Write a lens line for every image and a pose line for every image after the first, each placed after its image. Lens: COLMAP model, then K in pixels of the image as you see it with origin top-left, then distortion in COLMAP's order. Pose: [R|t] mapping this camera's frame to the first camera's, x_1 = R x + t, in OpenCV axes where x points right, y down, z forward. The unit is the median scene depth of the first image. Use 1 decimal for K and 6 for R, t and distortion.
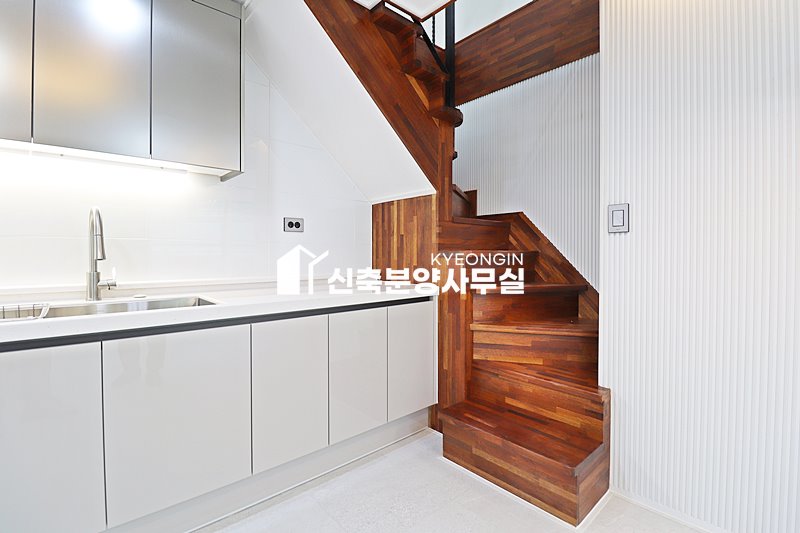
lens RADIAL K [[369.5, 0, 402.2], [0, 369.5, 259.2], [0, 0, 1]] dist [-0.004011, -0.008833]
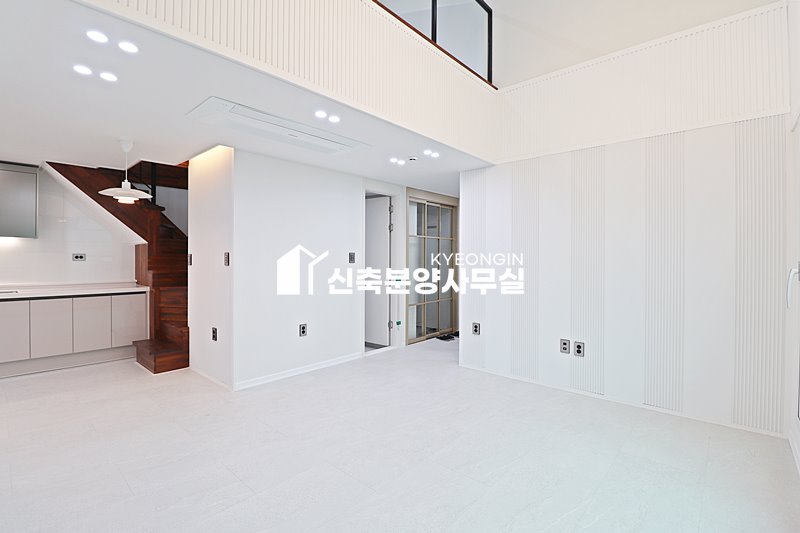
lens RADIAL K [[369.5, 0, 398.6], [0, 369.5, 261.0], [0, 0, 1]] dist [-0.004011, -0.008833]
pose [[0.993524, 0.004184, 0.113546, 1.349306], [-0.003155, 0.999952, -0.009248, -0.063642], [-0.113579, 0.008830, 0.993490, -1.334187]]
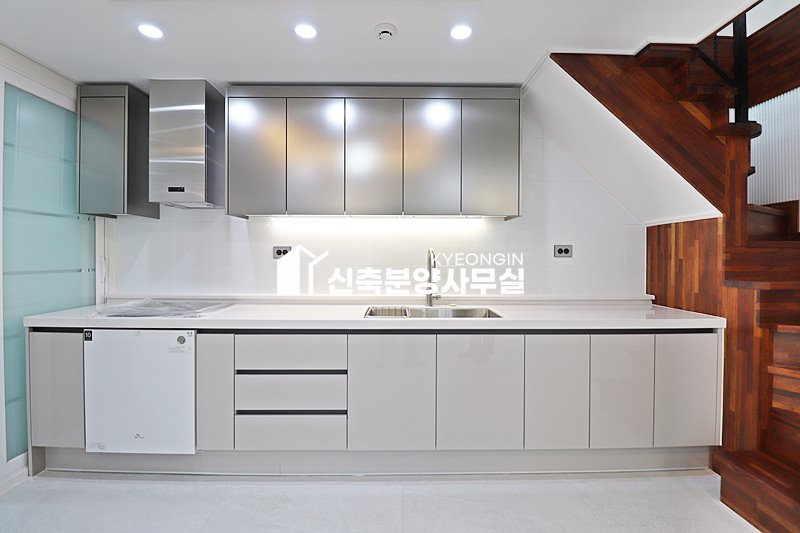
lens RADIAL K [[369.5, 0, 406.5], [0, 369.5, 260.3], [0, 0, 1]] dist [-0.004011, -0.008833]
pose [[0.756453, 0.006877, -0.654012, 0.098299], [-0.010522, 0.999943, -0.001656, -0.062943], [0.653964, 0.008135, 0.756482, -0.208572]]
